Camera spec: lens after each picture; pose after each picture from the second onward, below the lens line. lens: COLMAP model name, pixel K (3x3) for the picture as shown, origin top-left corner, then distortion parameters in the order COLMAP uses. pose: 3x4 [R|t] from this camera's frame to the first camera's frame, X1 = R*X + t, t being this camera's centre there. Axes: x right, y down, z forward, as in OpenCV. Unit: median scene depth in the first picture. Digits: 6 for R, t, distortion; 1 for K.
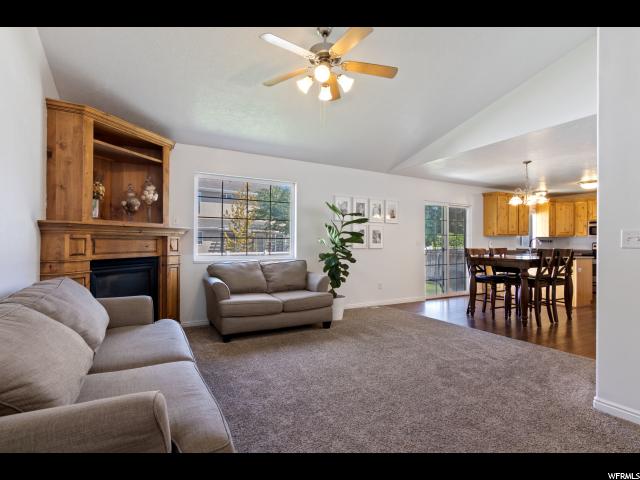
lens RADIAL K [[325.9, 0, 322.2], [0, 325.9, 239.4], [0, 0, 1]] dist [-0.001033, -0.002053]
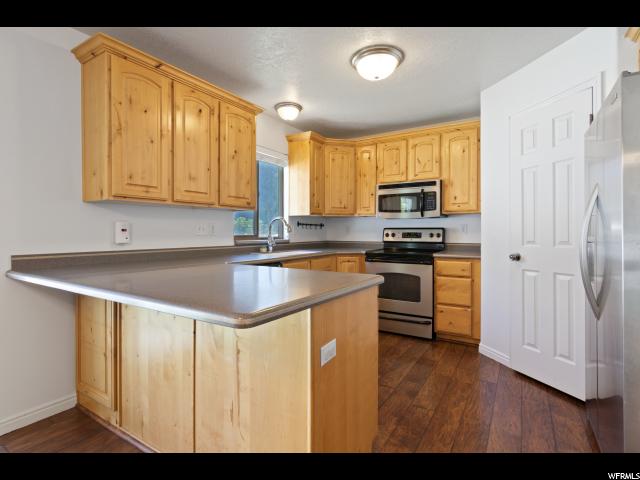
lens RADIAL K [[325.9, 0, 320.3], [0, 325.9, 235.4], [0, 0, 1]] dist [-0.001033, -0.002053]
pose [[0.871971, -0.007831, 0.489495, 0.481826], [-0.005093, 0.999673, 0.025066, 0.008527], [-0.489531, -0.024350, 0.871646, 0.587107]]
